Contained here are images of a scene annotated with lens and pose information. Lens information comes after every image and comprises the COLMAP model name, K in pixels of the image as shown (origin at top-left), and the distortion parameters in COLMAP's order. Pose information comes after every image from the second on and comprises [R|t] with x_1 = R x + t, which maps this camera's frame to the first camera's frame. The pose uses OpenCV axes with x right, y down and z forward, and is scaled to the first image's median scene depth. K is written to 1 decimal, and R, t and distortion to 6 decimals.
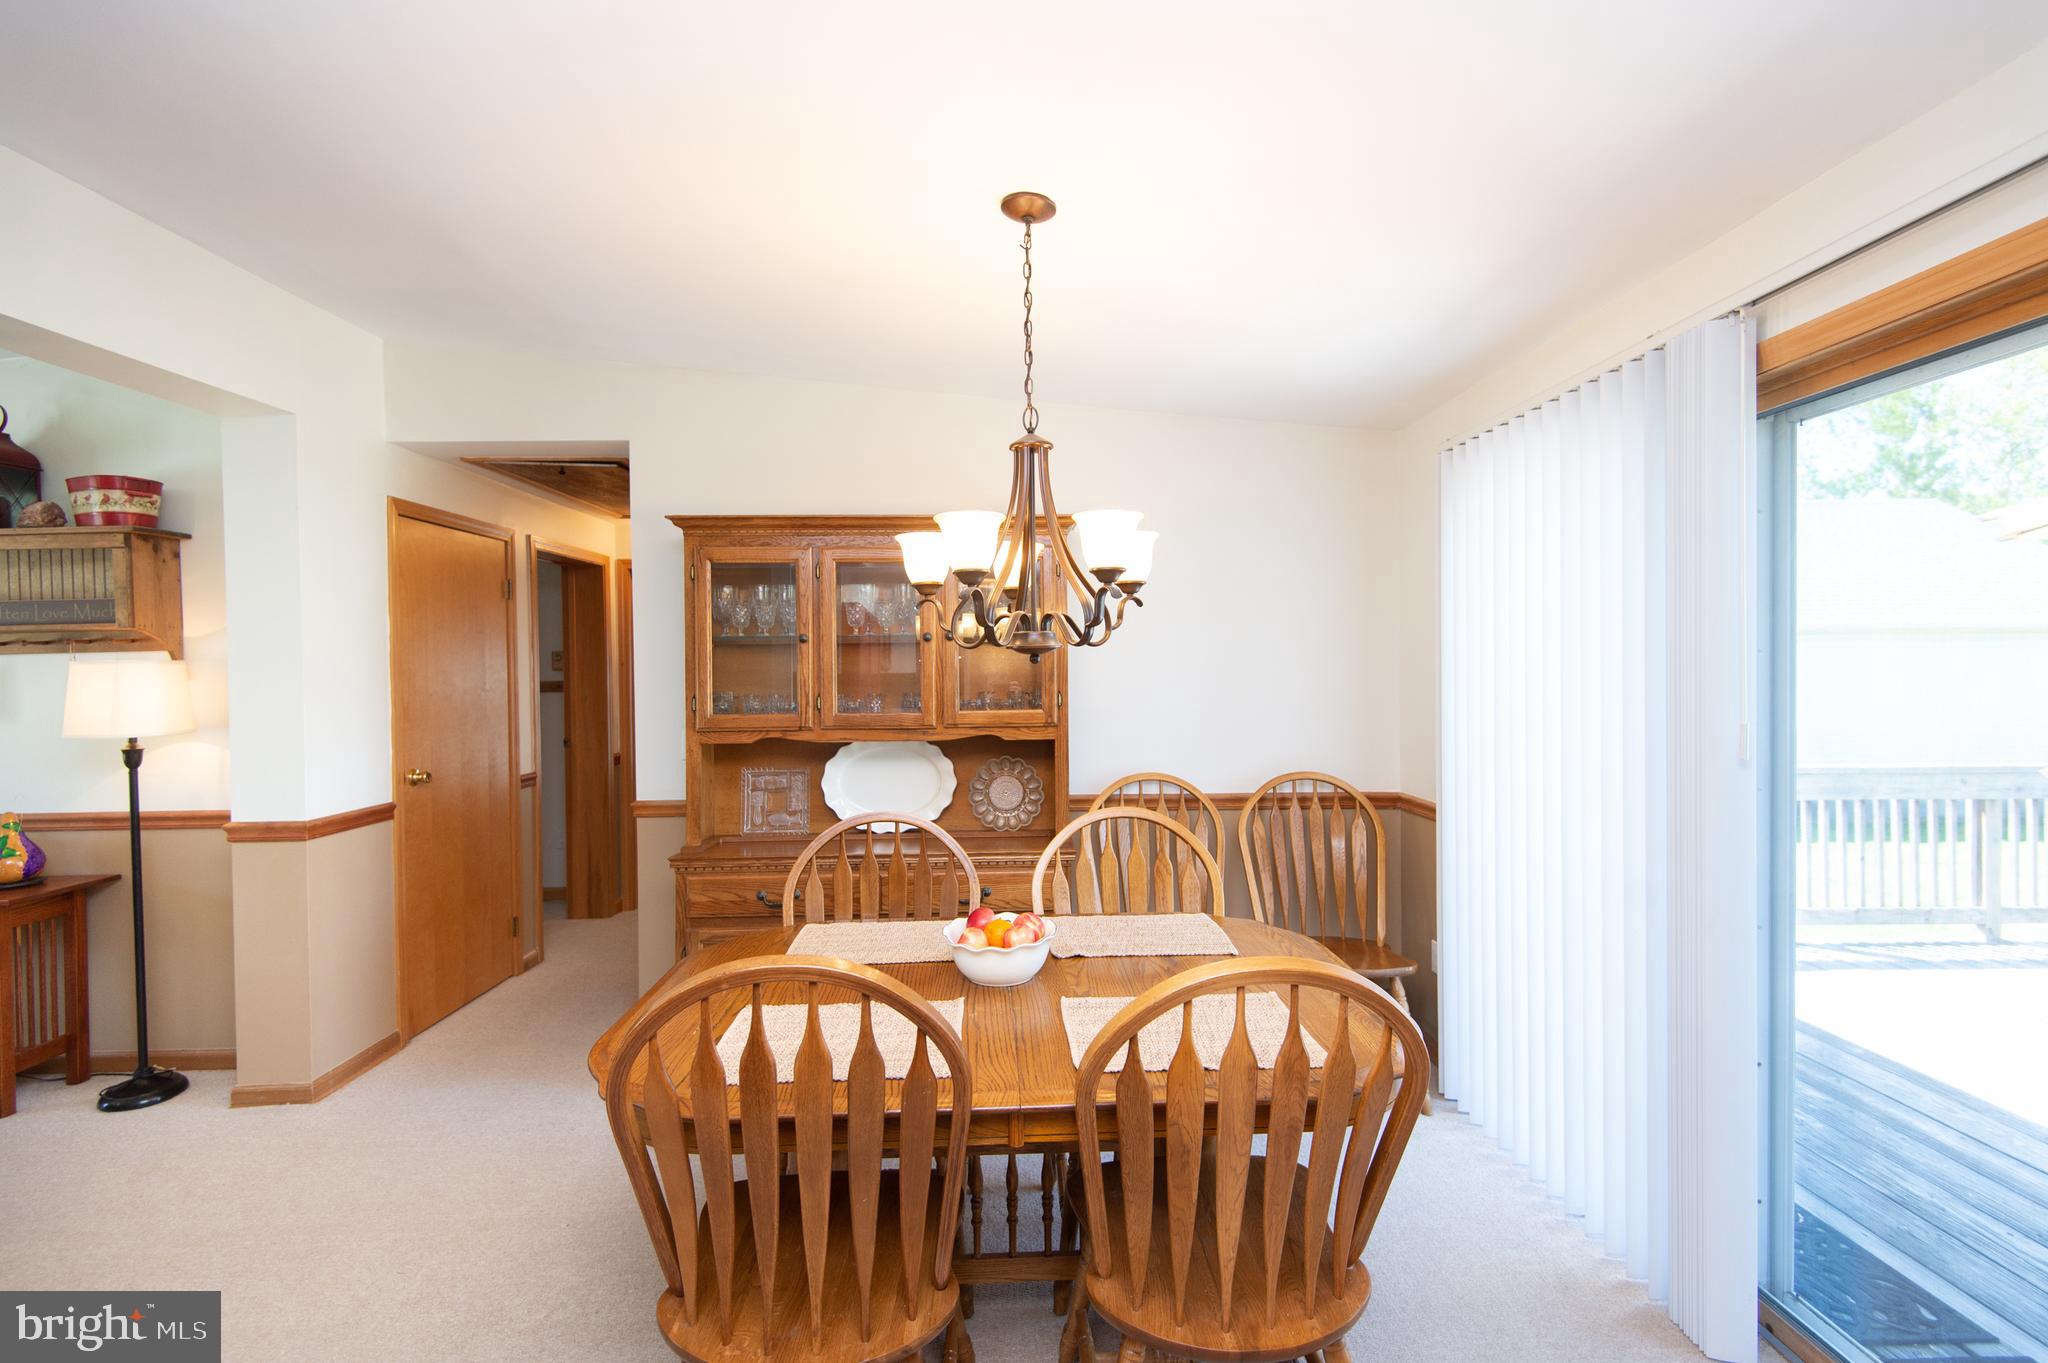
lens RADIAL K [[935.1, 0, 1028.1], [0, 935.1, 678.4], [0, 0, 1]] dist [0.040442, -0.023916]
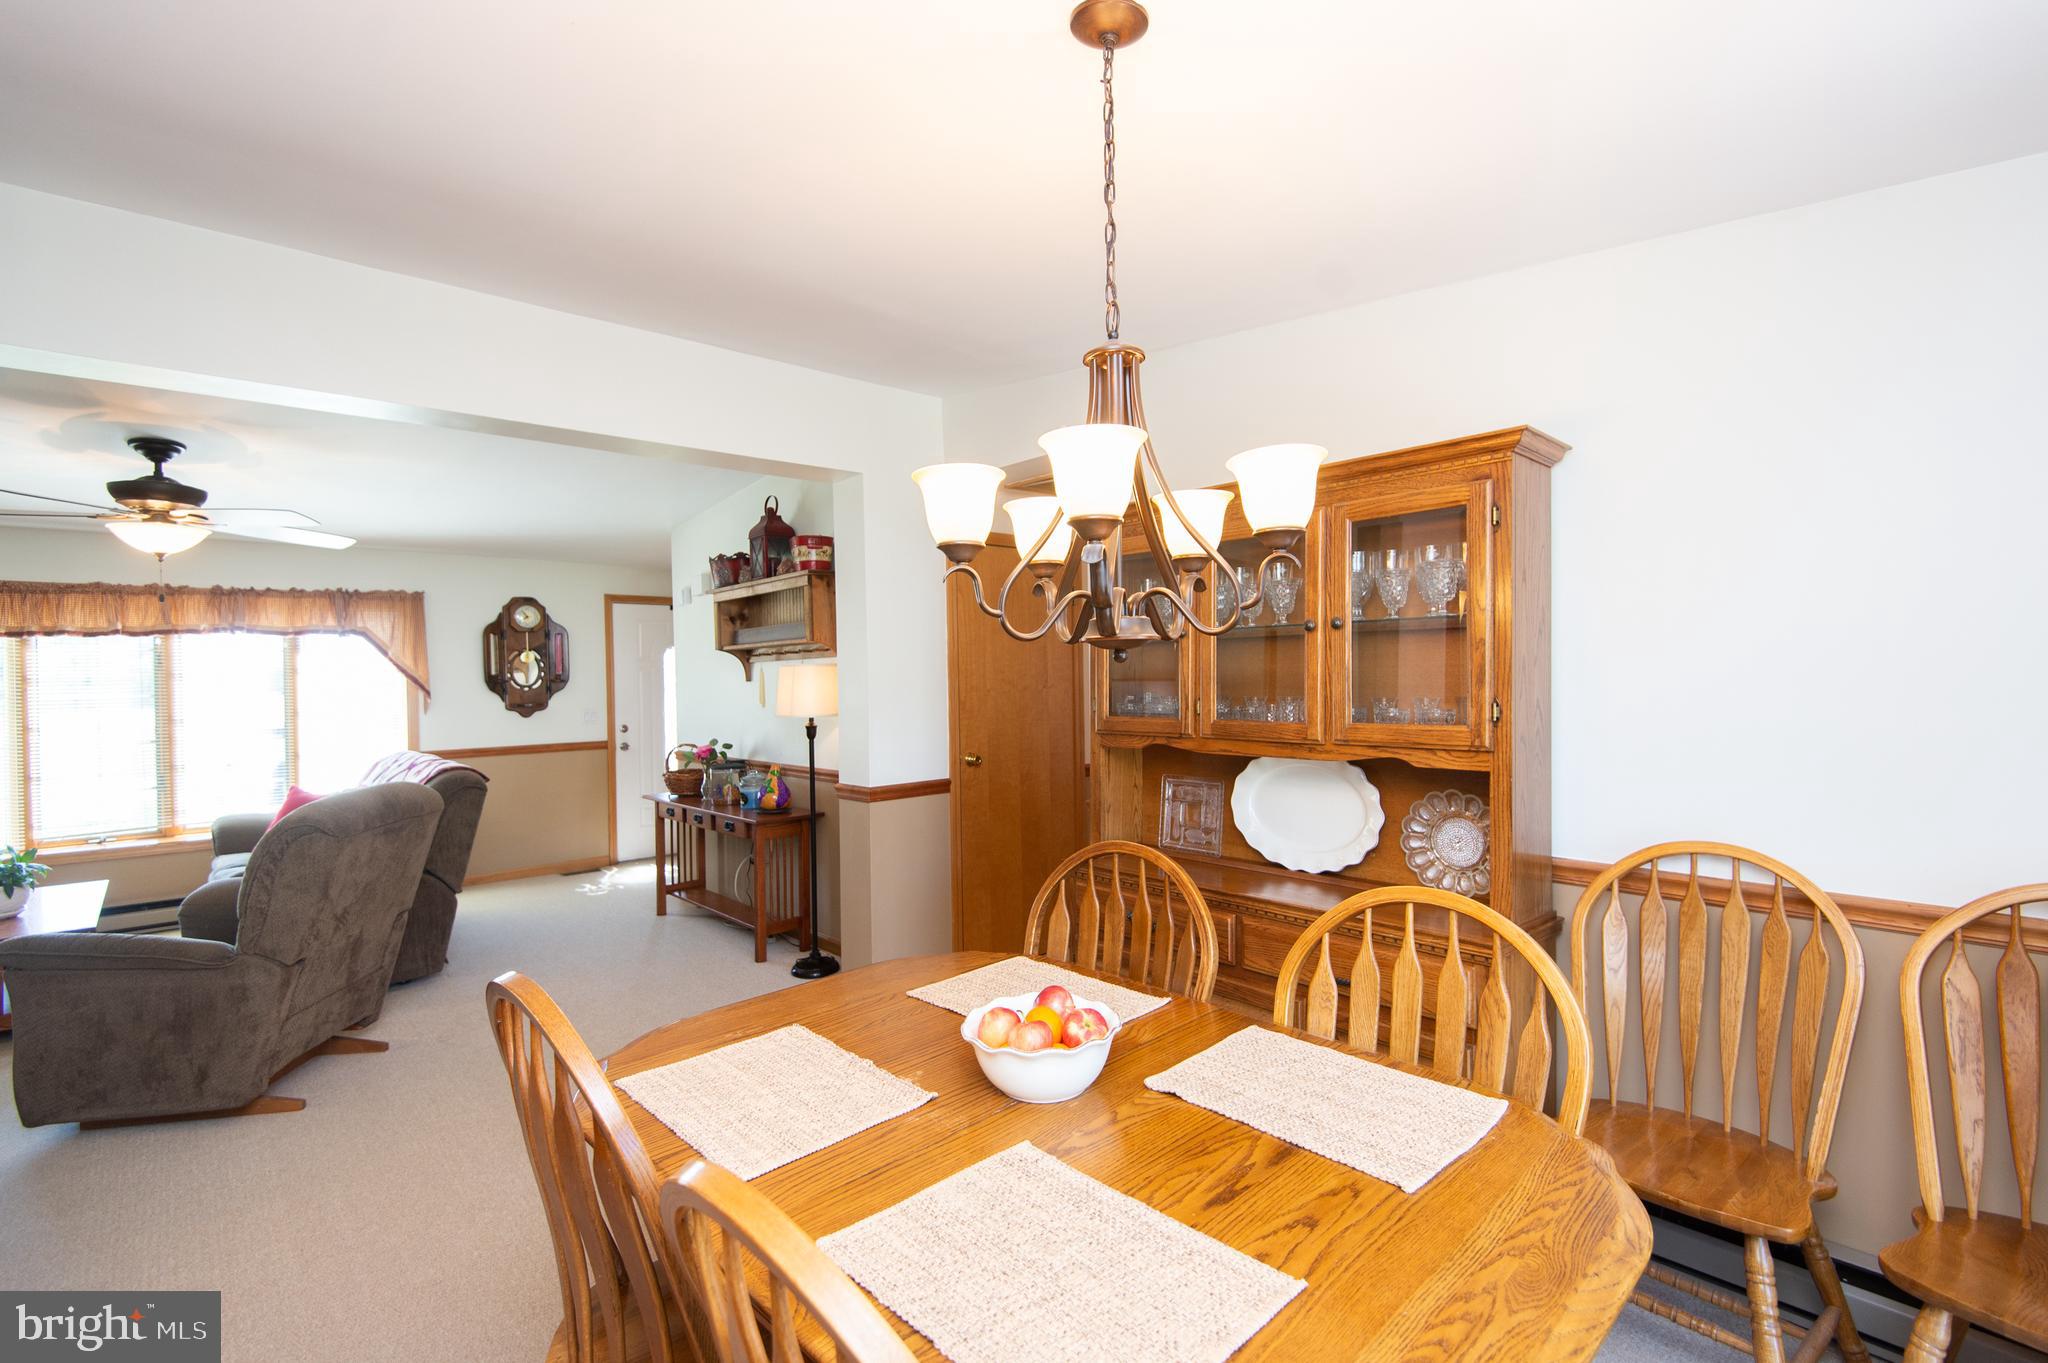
lens RADIAL K [[927.9, 0, 1021.7], [0, 927.9, 681.3], [0, 0, 1]] dist [0.046226, -0.029254]
pose [[0.662482, 0.007761, -0.749038, 0.310131], [-0.002199, 0.999962, 0.008416, -0.005089], [0.749075, -0.003929, 0.662474, 0.303252]]
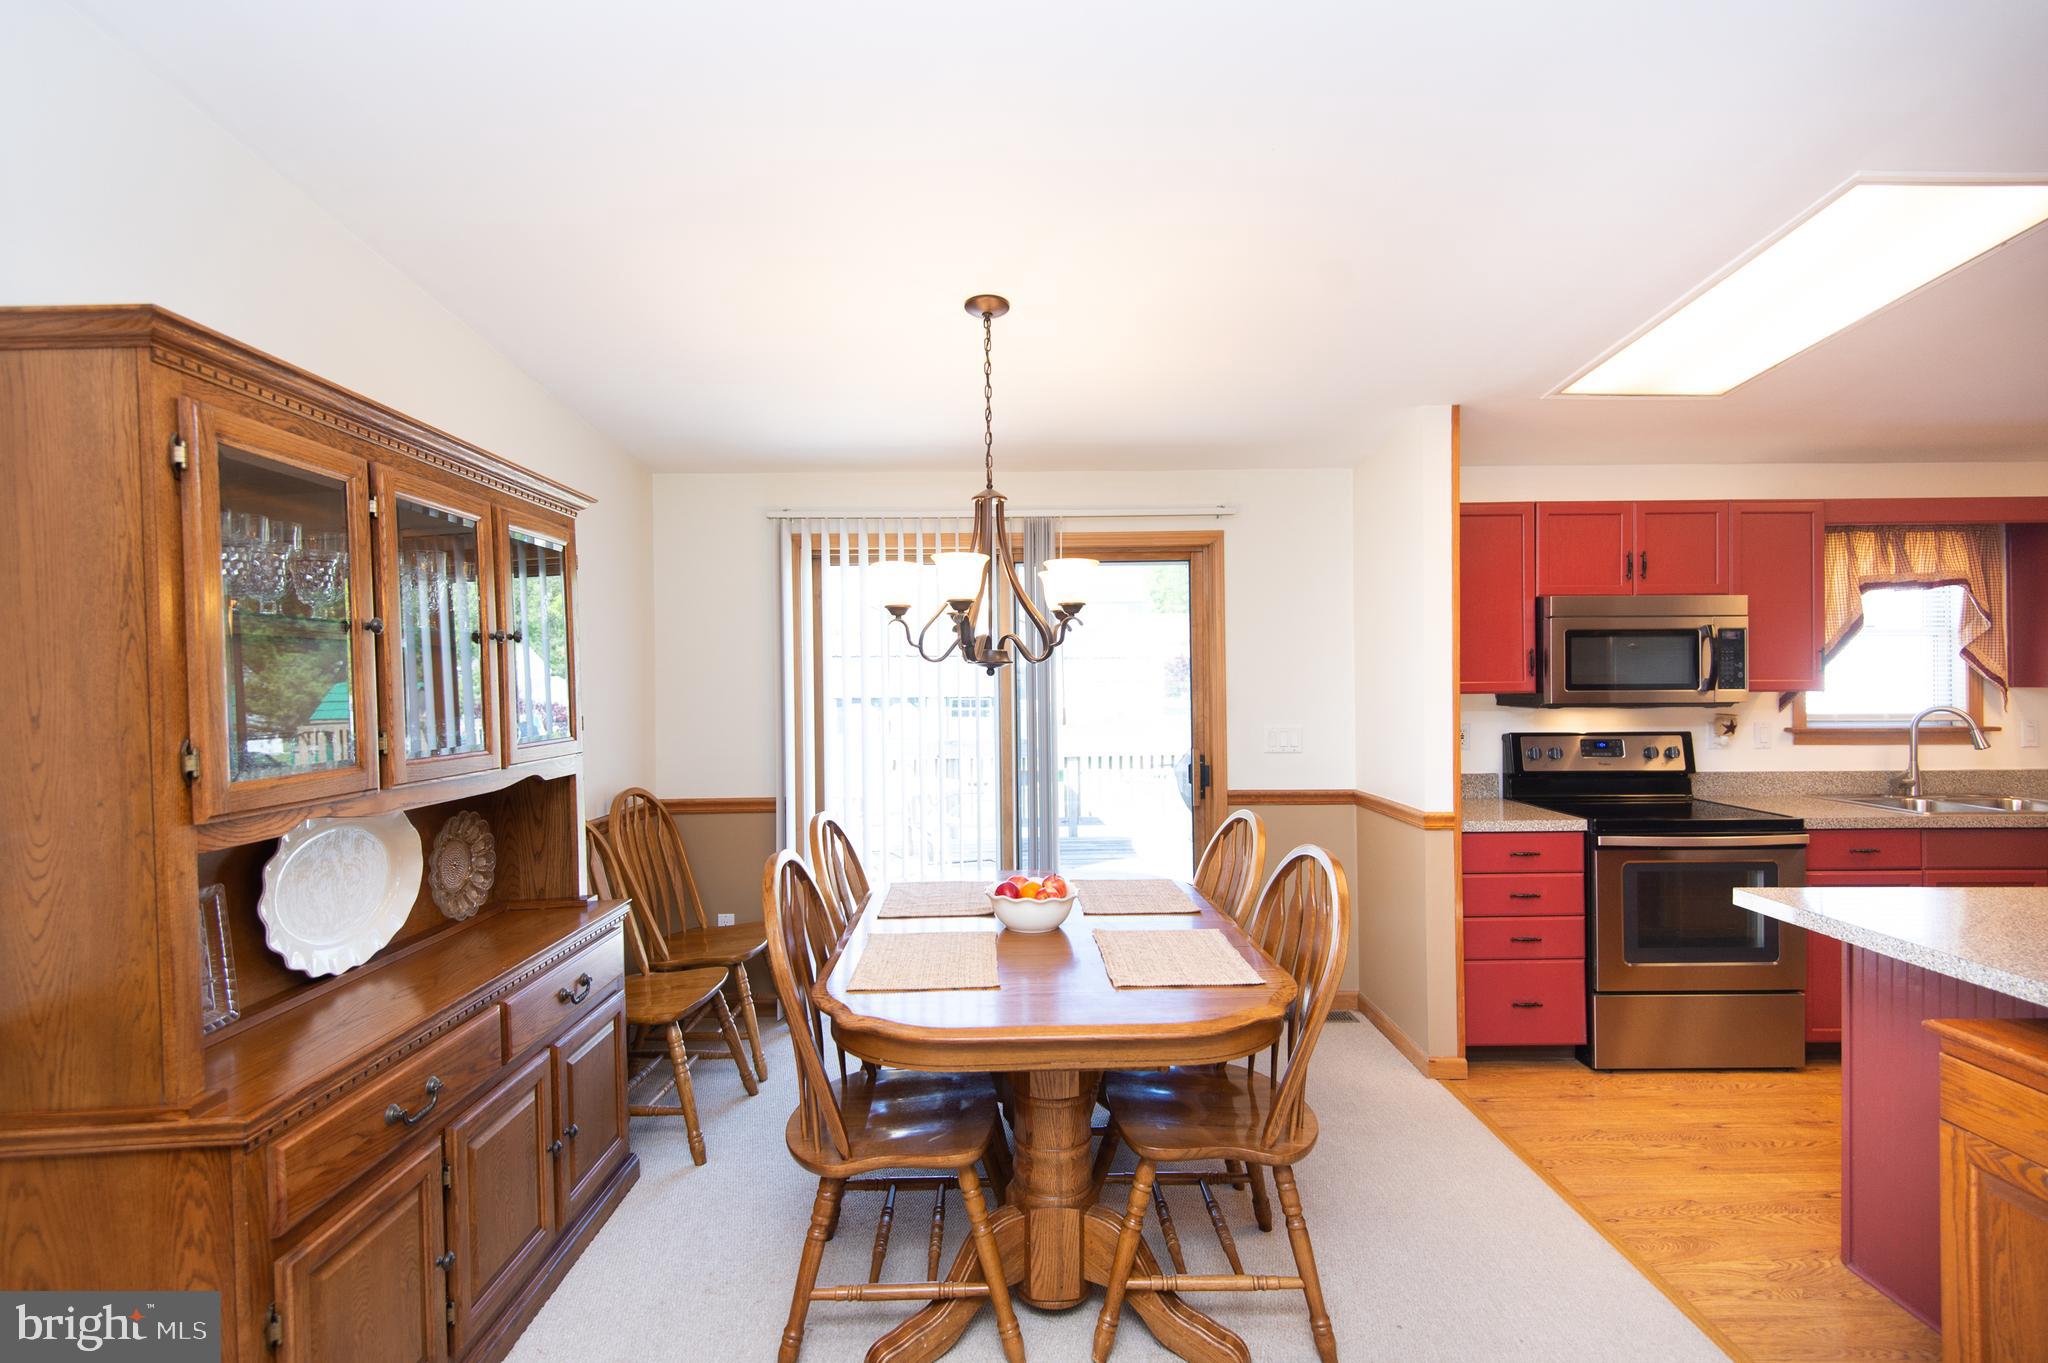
lens RADIAL K [[927.9, 0, 1021.7], [0, 927.9, 681.3], [0, 0, 1]] dist [0.046226, -0.029254]
pose [[0.001493, 0.010809, 0.999940, -0.773040], [0.025787, 0.999609, -0.010844, 0.004580], [-0.999666, 0.025801, 0.001213, 0.612725]]
